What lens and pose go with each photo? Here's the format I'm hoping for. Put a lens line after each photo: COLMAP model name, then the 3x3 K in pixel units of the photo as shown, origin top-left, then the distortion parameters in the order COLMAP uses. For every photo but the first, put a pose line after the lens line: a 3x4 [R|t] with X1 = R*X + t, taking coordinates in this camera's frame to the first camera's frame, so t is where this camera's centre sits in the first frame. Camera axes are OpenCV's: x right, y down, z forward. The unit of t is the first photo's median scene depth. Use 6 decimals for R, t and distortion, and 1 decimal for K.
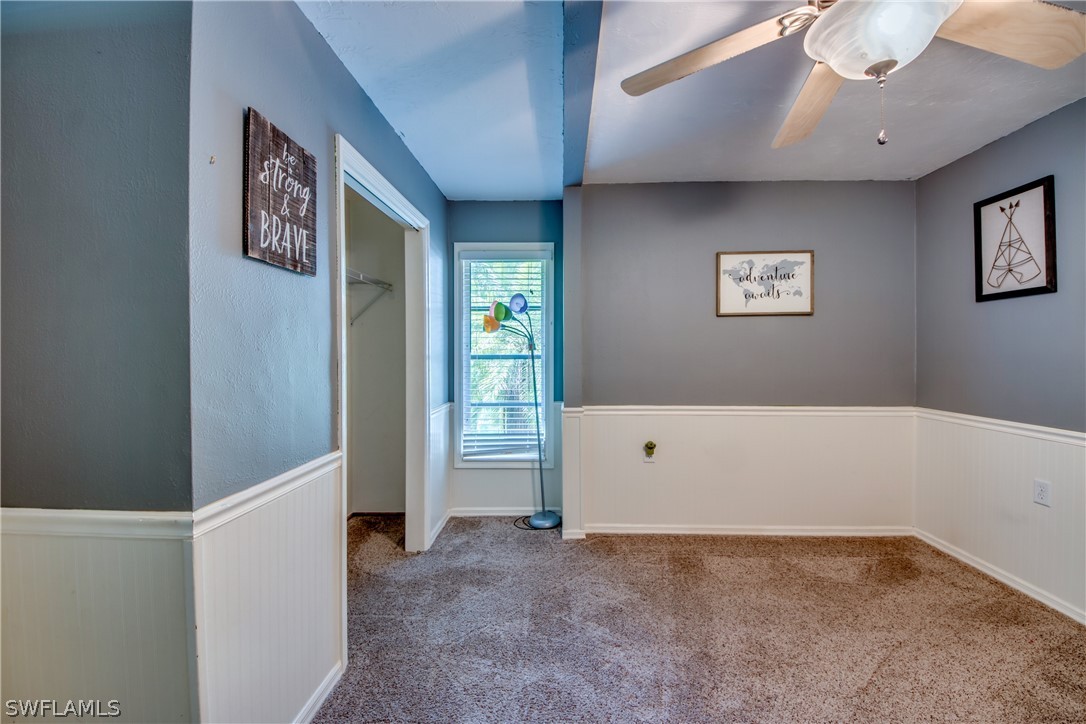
lens RADIAL K [[409.2, 0, 544.9], [0, 409.2, 367.0], [0, 0, 1]] dist [0.046848, -0.025402]
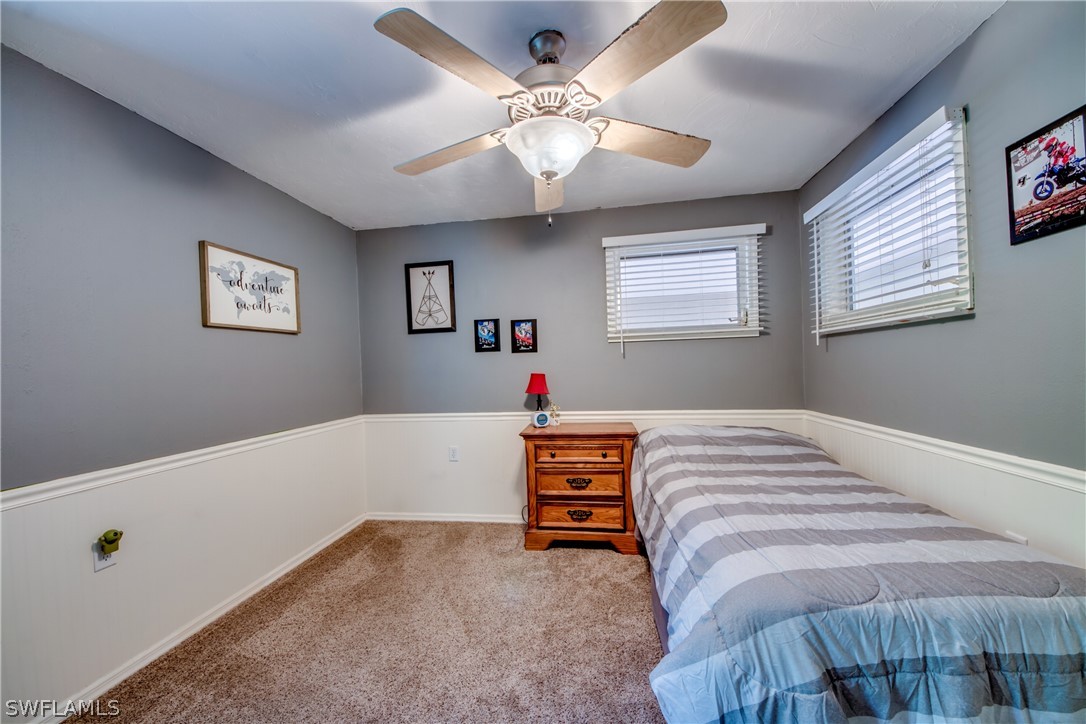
lens RADIAL K [[406.6, 0, 544.9], [0, 406.6, 376.6], [0, 0, 1]] dist [0.000977, -0.011669]
pose [[0.112046, -0.030315, 0.993241, -0.244748], [0.064944, 0.997621, 0.023122, -0.010762], [-0.991579, 0.061914, 0.113748, 0.328102]]
